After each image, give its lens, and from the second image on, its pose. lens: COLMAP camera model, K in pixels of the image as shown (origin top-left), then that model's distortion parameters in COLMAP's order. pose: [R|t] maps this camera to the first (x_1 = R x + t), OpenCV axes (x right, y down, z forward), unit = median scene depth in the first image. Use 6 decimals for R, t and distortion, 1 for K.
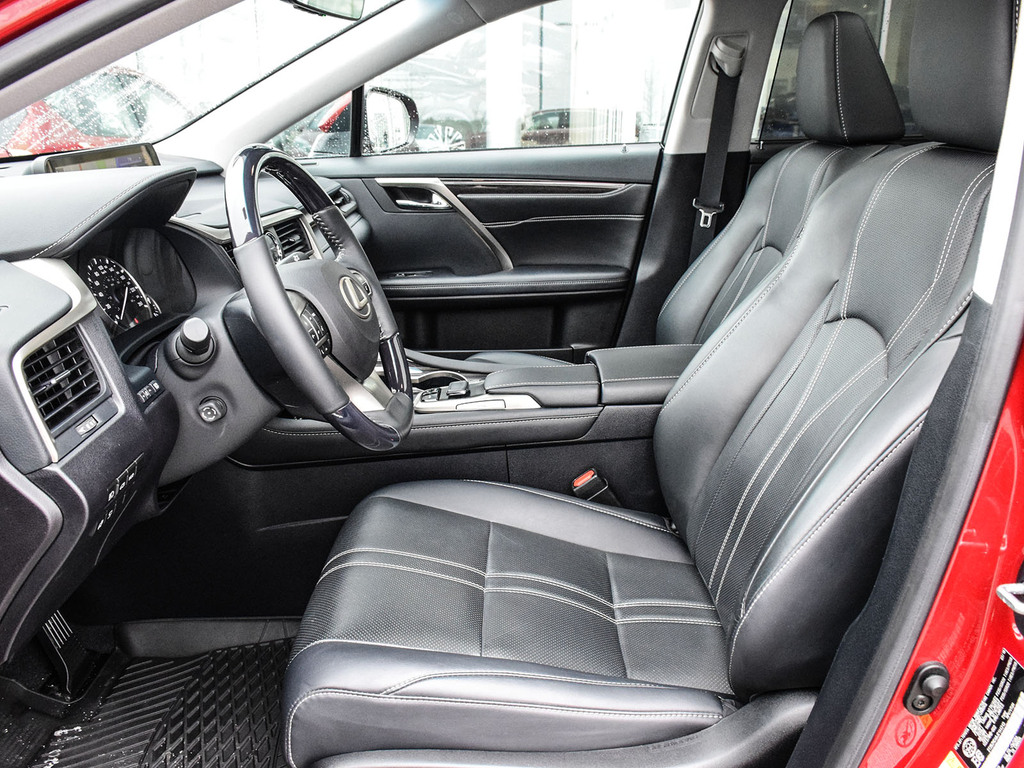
lens RADIAL K [[864.3, 0, 512.0], [0, 864.3, 384.0], [0, 0, 1]] dist [-0.028436, 0.008962]
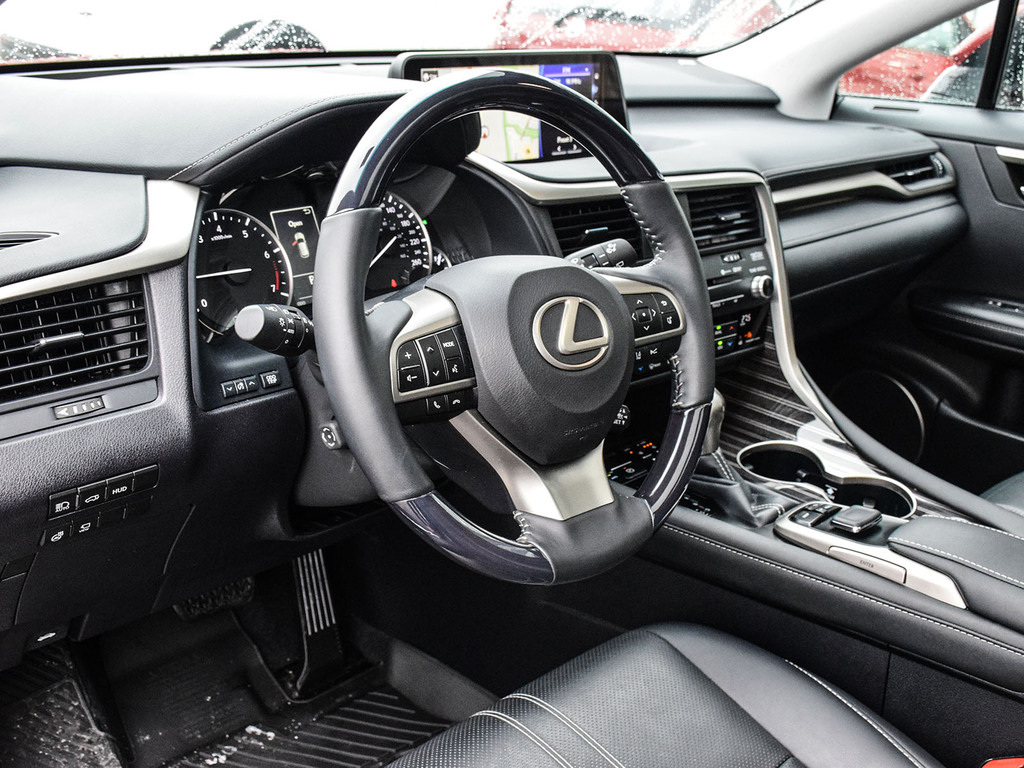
lens RADIAL K [[1101.9, 0, 512.0], [0, 1101.9, 384.0], [0, 0, 1]] dist [-0.021691, 0.006996]
pose [[0.723746, 0.292169, -0.625163, 0.217462], [-0.280871, 0.952231, 0.119861, -0.110346], [0.630320, 0.088841, 0.771236, 0.272798]]
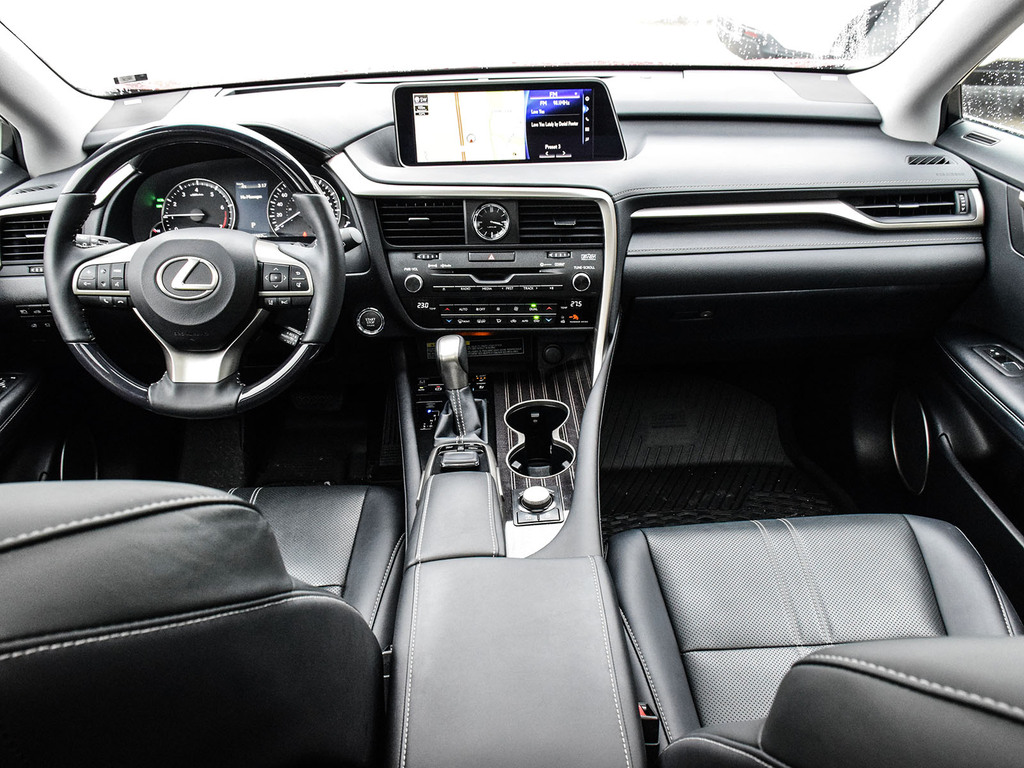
lens RADIAL K [[864.3, 0, 512.0], [0, 864.3, 384.0], [0, 0, 1]] dist [-0.028436, 0.008962]
pose [[0.056624, 0.483922, -0.873277, 0.623553], [-0.301282, 0.842187, 0.447158, -0.438595], [0.951852, 0.237783, 0.193485, 0.900650]]
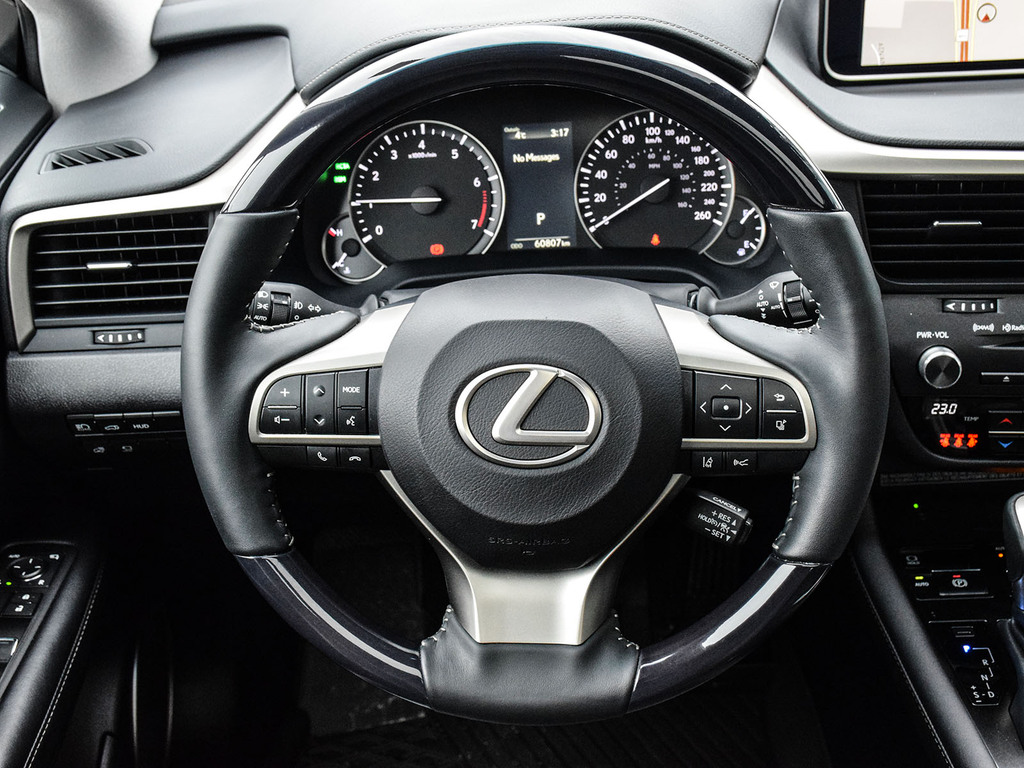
lens RADIAL K [[1351.3, 0, 512.0], [0, 1351.3, 384.0], [0, 0, 1]] dist [0.005077, 0.007390]
pose [[-0.002480, 0.536099, -0.844151, 0.302129], [-0.268790, 0.812730, 0.516934, -0.355383], [0.963196, 0.228181, 0.142083, 0.661834]]
